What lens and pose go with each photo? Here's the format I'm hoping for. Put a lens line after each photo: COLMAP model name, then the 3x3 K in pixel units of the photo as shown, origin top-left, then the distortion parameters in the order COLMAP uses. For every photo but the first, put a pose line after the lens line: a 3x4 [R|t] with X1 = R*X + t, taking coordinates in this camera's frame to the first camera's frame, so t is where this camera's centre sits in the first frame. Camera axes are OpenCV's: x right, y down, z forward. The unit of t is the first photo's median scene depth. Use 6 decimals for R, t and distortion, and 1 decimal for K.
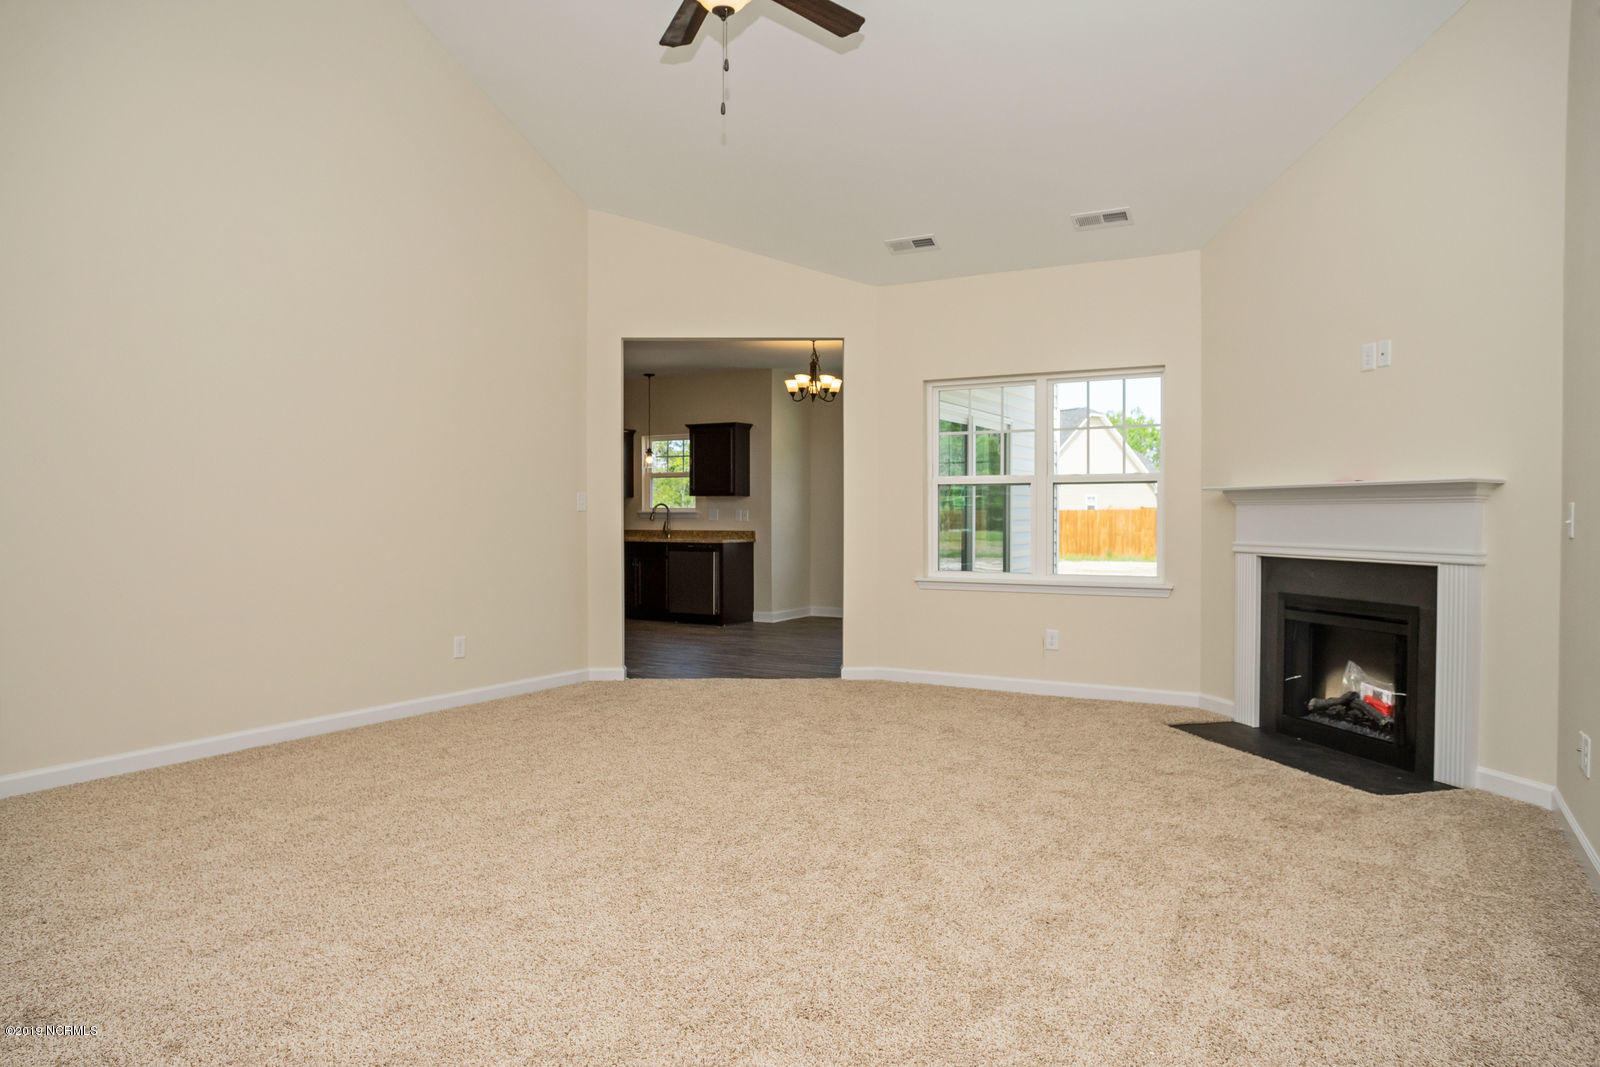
lens RADIAL K [[1042.0, 0, 800.8], [0, 1042.0, 529.2], [0, 0, 1]] dist [-0.002680, -0.000294]
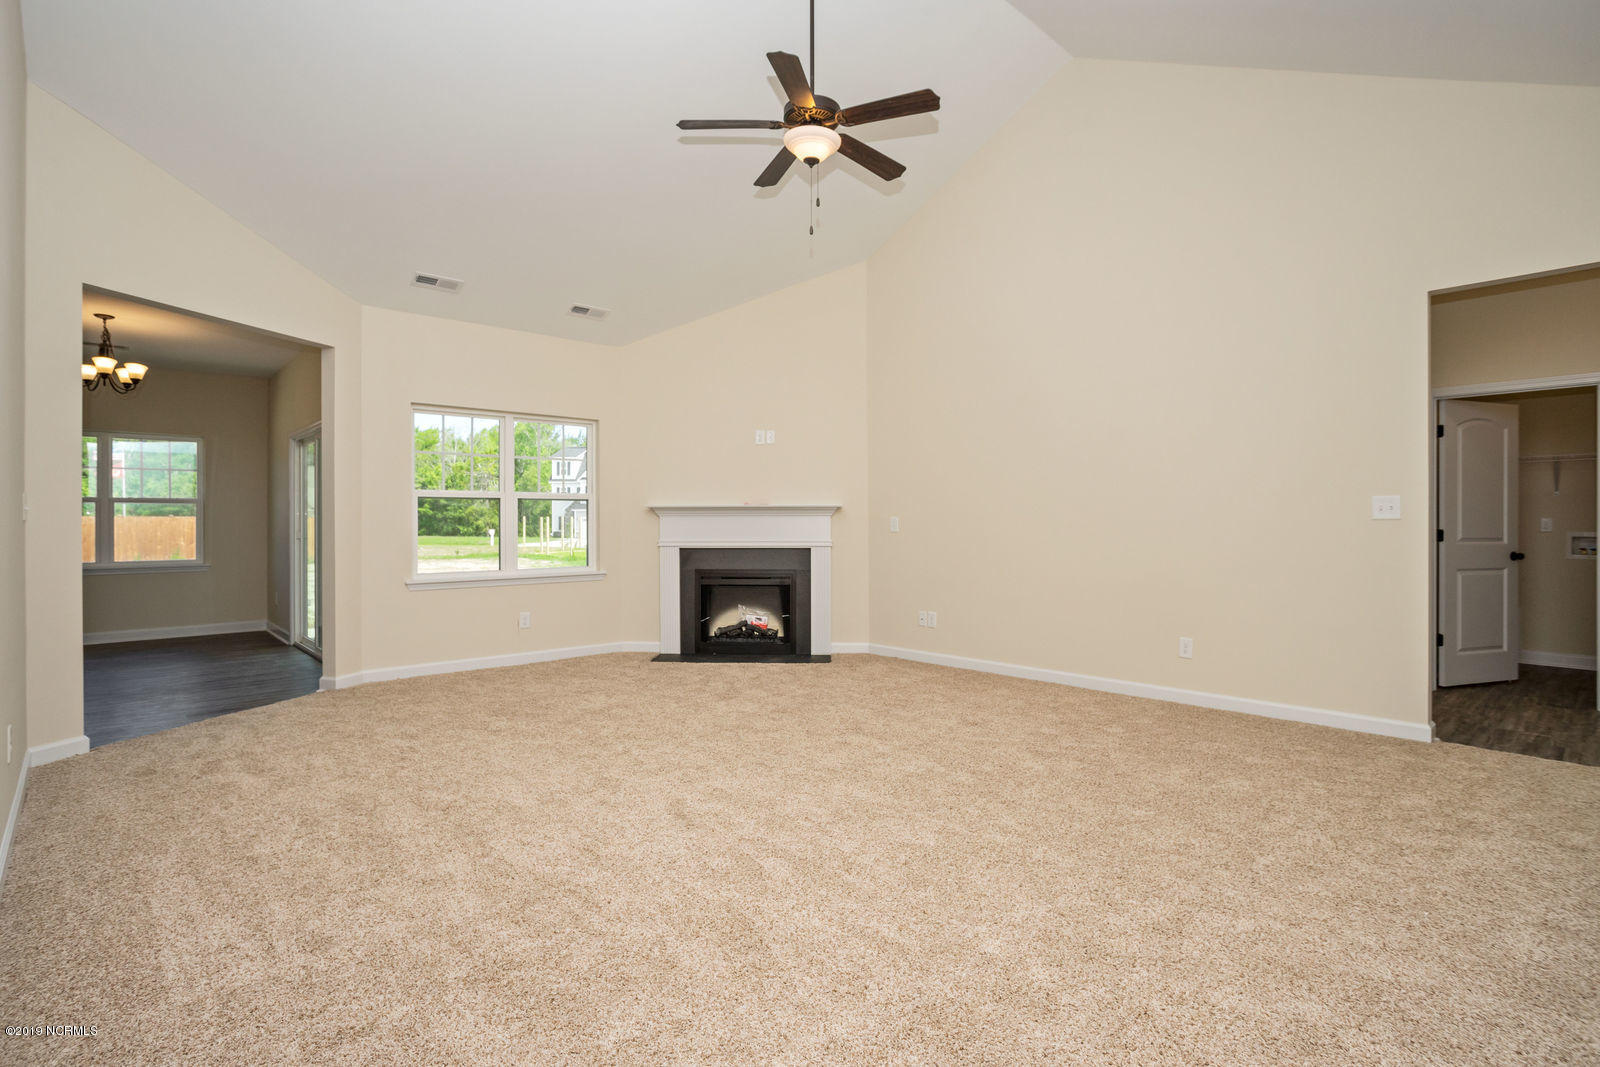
lens RADIAL K [[792.5, 0, 804.7], [0, 792.5, 525.7], [0, 0, 1]] dist [-0.033418, 0.013485]
pose [[0.297588, -0.008027, 0.954661, -0.686378], [0.016199, 0.999863, 0.003357, -0.010228], [-0.954557, 0.014465, 0.297678, 0.446273]]
